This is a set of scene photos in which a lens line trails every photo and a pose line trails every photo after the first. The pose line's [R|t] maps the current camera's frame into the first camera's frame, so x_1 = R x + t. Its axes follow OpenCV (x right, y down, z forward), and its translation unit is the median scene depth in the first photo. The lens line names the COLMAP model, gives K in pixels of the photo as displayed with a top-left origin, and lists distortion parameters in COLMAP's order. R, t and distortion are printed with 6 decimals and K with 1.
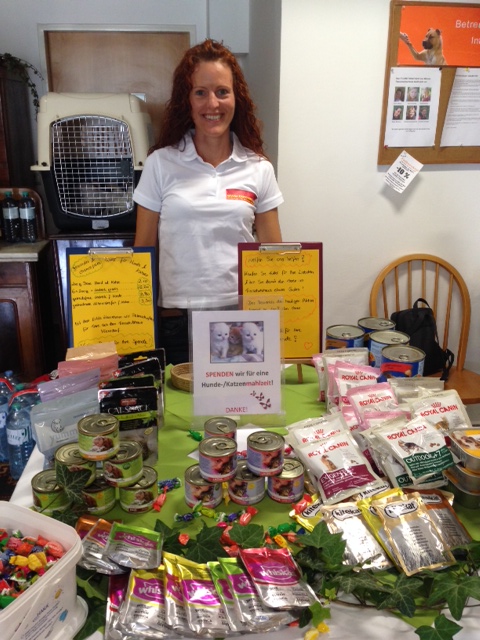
lens RADIAL K [[590.2, 0, 240.0], [0, 590.2, 320.0], [0, 0, 1]] dist [0.140625, -0.247824]
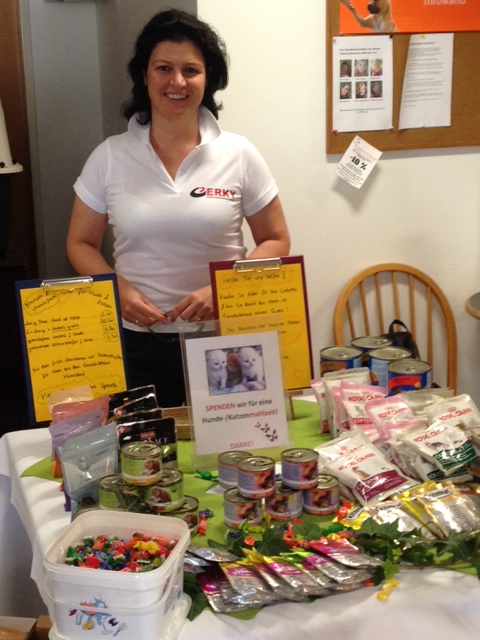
lens RADIAL K [[1123.7, 0, 240.0], [0, 1123.7, 320.0], [0, 0, 1]] dist [0.025237, 0.223100]
pose [[0.975438, -0.077665, 0.206128, -0.358335], [0.093657, 0.993212, -0.068979, 0.083452], [-0.199371, 0.086590, 0.976091, -0.706158]]
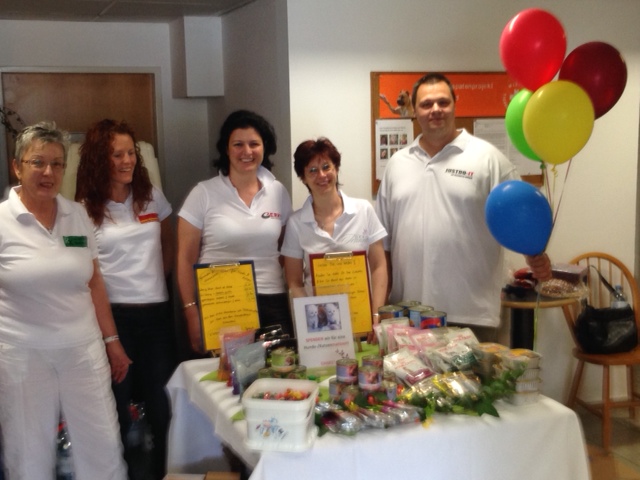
lens RADIAL K [[937.2, 0, 320.0], [0, 937.2, 240.0], [0, 0, 1]] dist [0.042418, 0.096634]
pose [[0.963529, -0.057949, 0.261253, -0.656804], [0.108886, 0.976699, -0.184940, 0.295755], [-0.244449, 0.206642, 0.947388, -1.316798]]
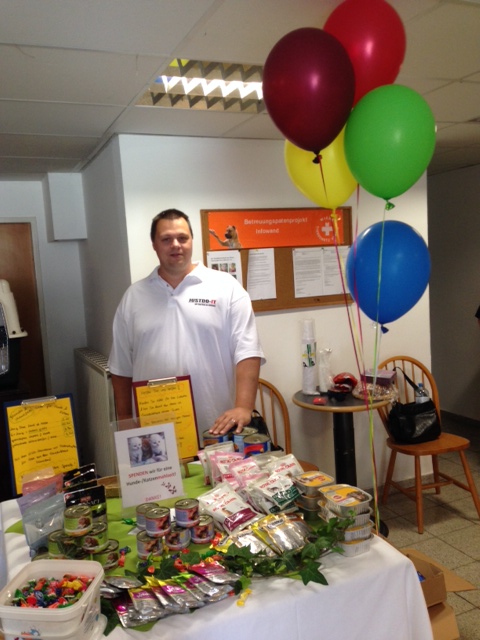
lens RADIAL K [[590.2, 0, 240.0], [0, 590.2, 320.0], [0, 0, 1]] dist [0.140625, -0.247824]
pose [[0.944894, -0.093115, 0.313855, -0.224848], [0.164091, 0.964282, -0.207929, 0.075011], [-0.283283, 0.247971, 0.926424, -0.494697]]
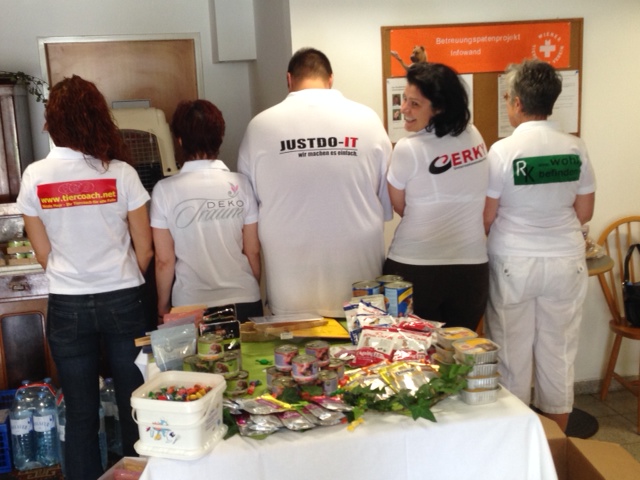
lens RADIAL K [[847.9, 0, 320.0], [0, 847.9, 240.0], [0, 0, 1]] dist [0.026085, 0.598455]
pose [[0.991805, -0.073094, 0.104789, -0.133861], [0.088120, 0.985234, -0.146796, 0.217853], [-0.092512, 0.154827, 0.983601, -1.001377]]
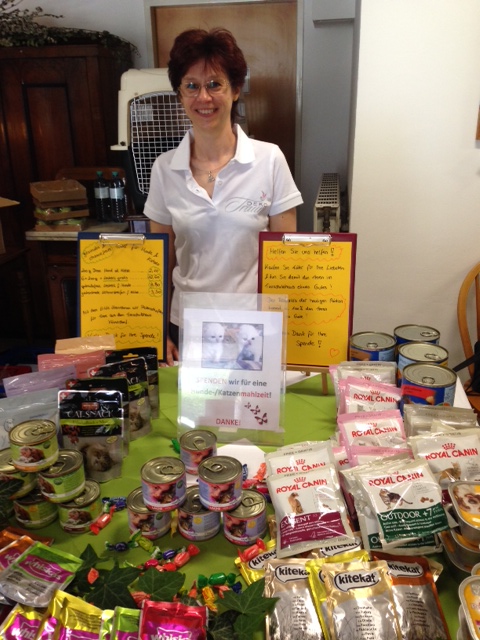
lens RADIAL K [[590.2, 0, 240.0], [0, 590.2, 320.0], [0, 0, 1]] dist [0.140625, -0.247824]
pose [[0.970126, 0.061766, -0.234609, 0.217353], [-0.053634, 0.997723, 0.040891, -0.039001], [0.236600, -0.027087, 0.971229, 0.155450]]
